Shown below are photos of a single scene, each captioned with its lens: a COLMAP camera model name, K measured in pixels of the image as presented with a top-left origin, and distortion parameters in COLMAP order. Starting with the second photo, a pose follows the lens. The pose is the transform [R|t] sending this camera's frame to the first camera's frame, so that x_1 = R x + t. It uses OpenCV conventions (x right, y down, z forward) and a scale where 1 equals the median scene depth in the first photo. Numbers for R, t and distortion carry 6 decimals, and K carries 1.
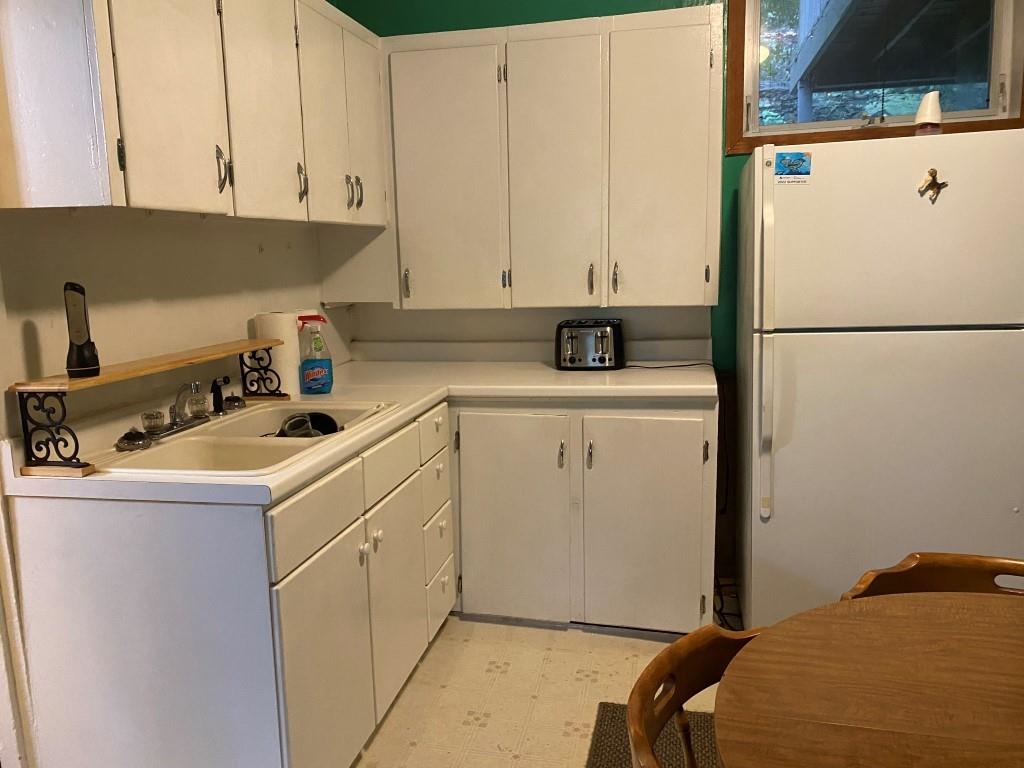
lens RADIAL K [[779.7, 0, 510.8], [0, 779.7, 382.1], [0, 0, 1]] dist [0.045979, -0.045164]
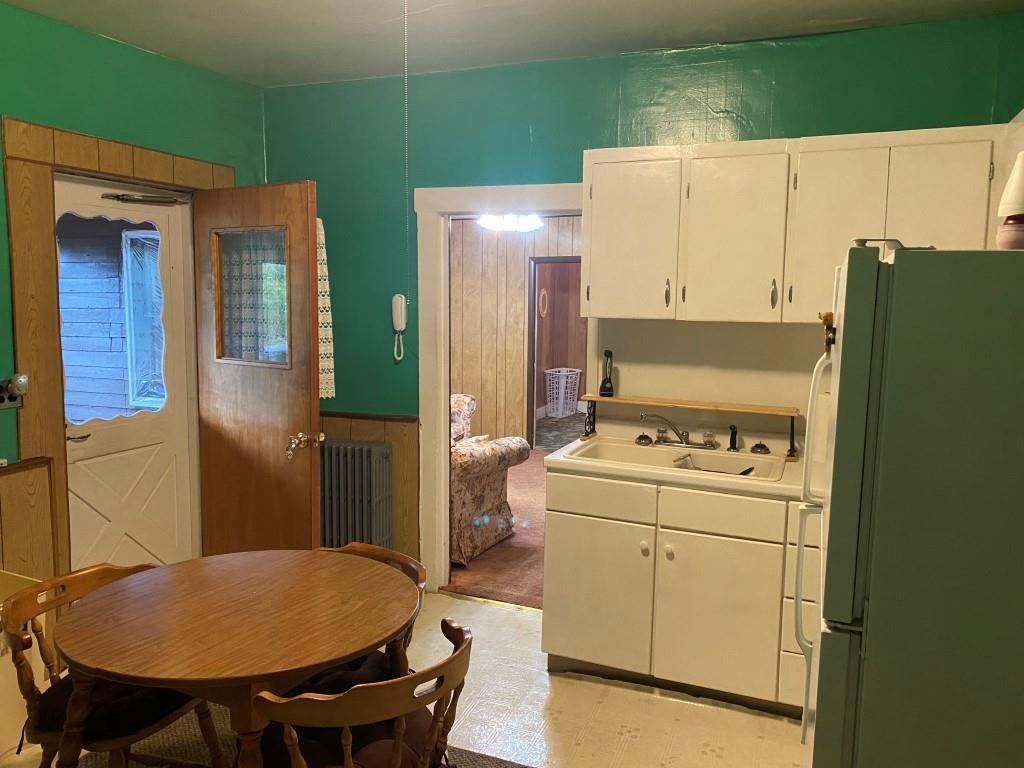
lens RADIAL K [[779.7, 0, 513.9], [0, 779.7, 377.0], [0, 0, 1]] dist [0.045979, -0.045164]
pose [[-0.149872, 0.118648, -0.981560, 1.277567], [-0.183627, 0.972161, 0.145550, -0.267297], [0.971504, 0.202055, -0.123913, 0.883667]]
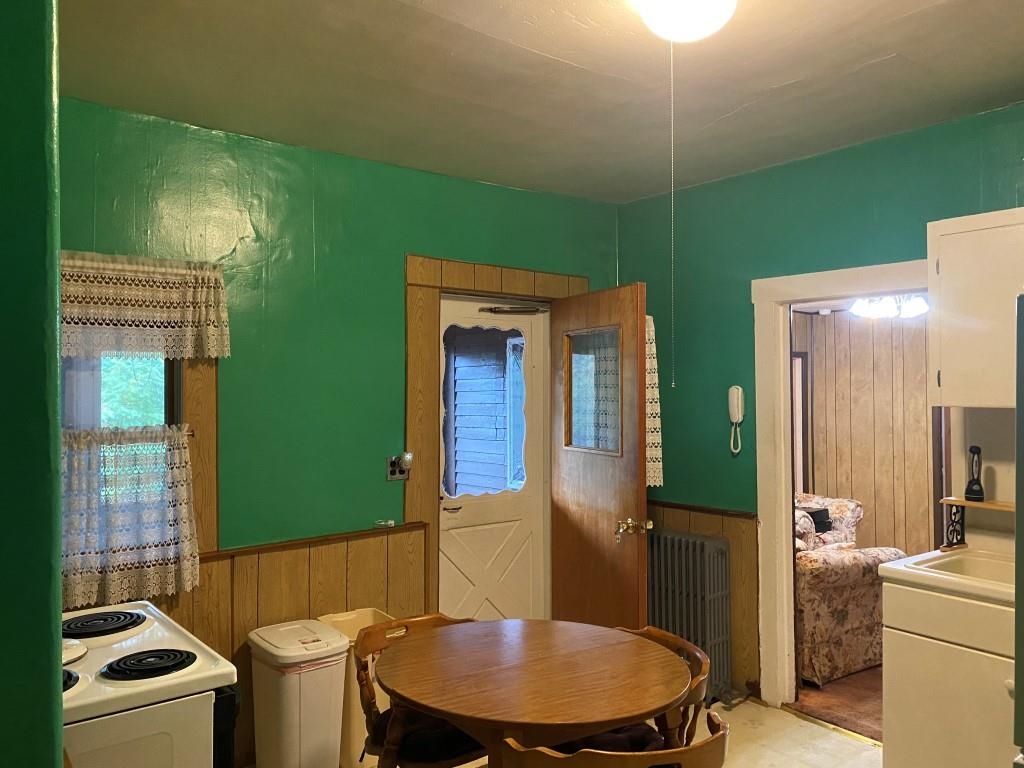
lens RADIAL K [[779.7, 0, 504.2], [0, 779.7, 377.7], [0, 0, 1]] dist [0.045979, -0.045164]
pose [[-0.625233, 0.000385, -0.780438, 1.254904], [-0.127156, 0.986588, 0.102355, -0.278166], [0.770009, 0.163233, -0.616799, 1.074189]]
